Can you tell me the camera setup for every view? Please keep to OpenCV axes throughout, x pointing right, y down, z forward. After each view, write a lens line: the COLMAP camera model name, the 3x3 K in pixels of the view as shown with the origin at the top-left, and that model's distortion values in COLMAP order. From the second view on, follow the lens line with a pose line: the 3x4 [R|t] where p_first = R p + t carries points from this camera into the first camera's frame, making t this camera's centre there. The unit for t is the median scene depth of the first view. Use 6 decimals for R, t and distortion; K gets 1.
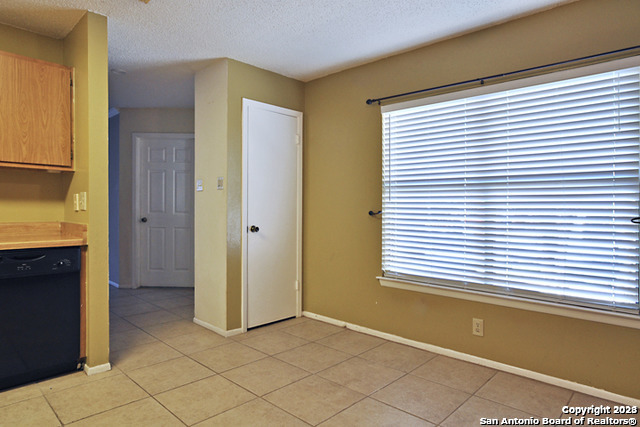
lens RADIAL K [[390.2, 0, 320.2], [0, 390.2, 210.8], [0, 0, 1]] dist [-0.050323, 0.022747]
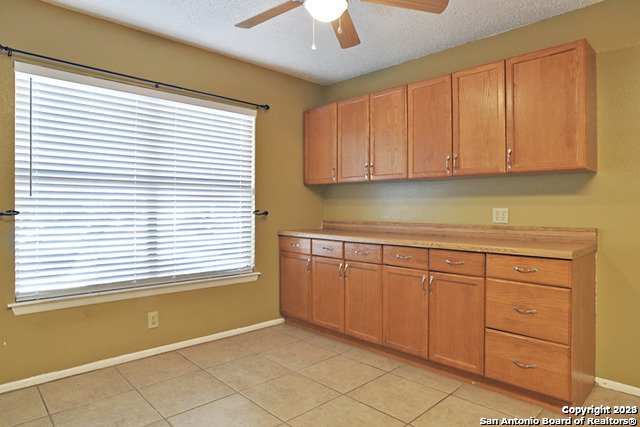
lens RADIAL K [[390.2, 0, 318.0], [0, 390.2, 211.0], [0, 0, 1]] dist [-0.050323, 0.022747]
pose [[0.049720, -0.015689, 0.998640, -1.010289], [0.007252, 0.999856, 0.015347, -0.008423], [-0.998737, 0.006479, 0.049827, 0.836185]]
